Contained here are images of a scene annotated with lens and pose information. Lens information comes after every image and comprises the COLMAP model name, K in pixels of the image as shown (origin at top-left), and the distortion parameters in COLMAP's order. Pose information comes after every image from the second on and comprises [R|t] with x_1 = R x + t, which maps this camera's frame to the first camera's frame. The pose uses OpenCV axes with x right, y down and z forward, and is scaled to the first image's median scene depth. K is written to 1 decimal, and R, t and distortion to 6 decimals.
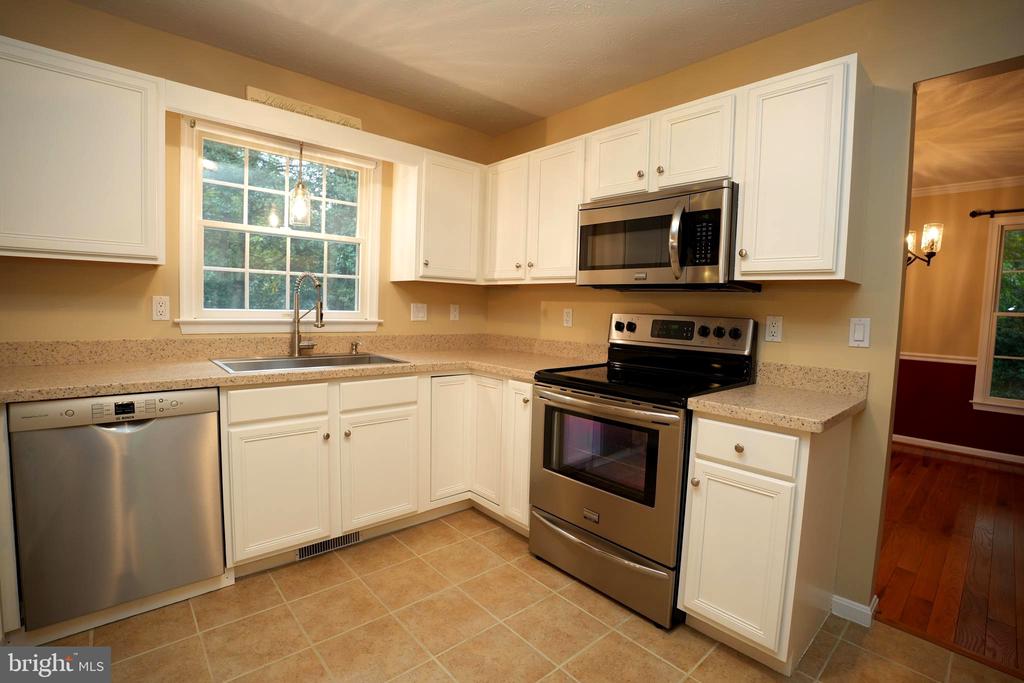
lens RADIAL K [[479.1, 0, 517.3], [0, 479.1, 340.1], [0, 0, 1]] dist [-0.033422, 0.000473]
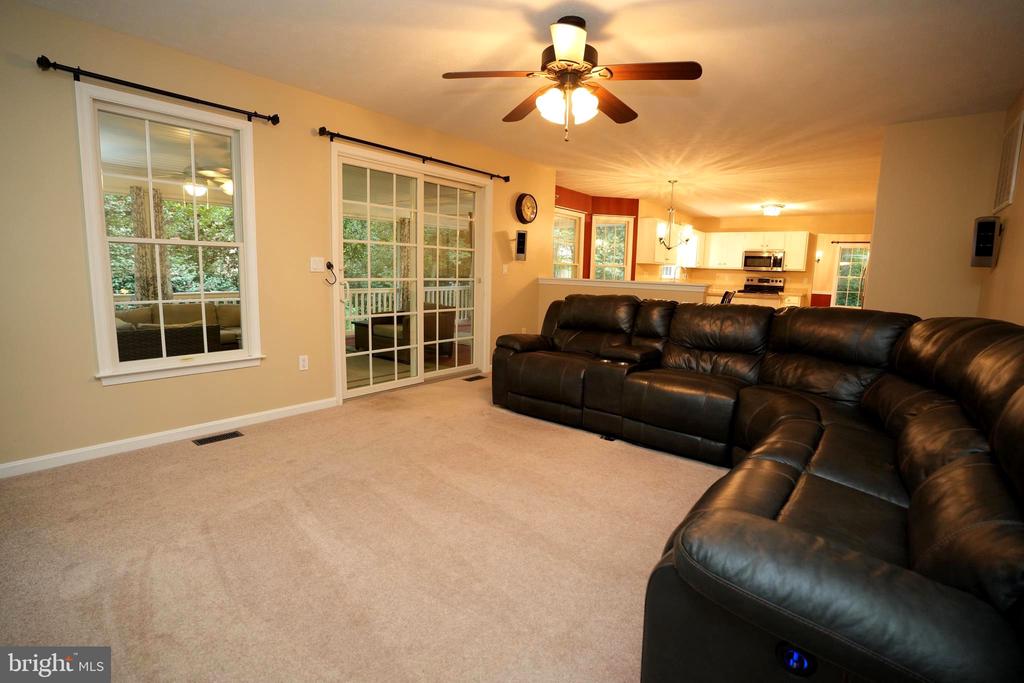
lens RADIAL K [[479.1, 0, 507.6], [0, 479.1, 335.4], [0, 0, 1]] dist [-0.033422, 0.000473]
pose [[0.987951, -0.024185, 0.152865, -2.478163], [0.012457, 0.996936, 0.077219, 0.104139], [-0.154264, -0.074384, 0.985226, -2.727806]]
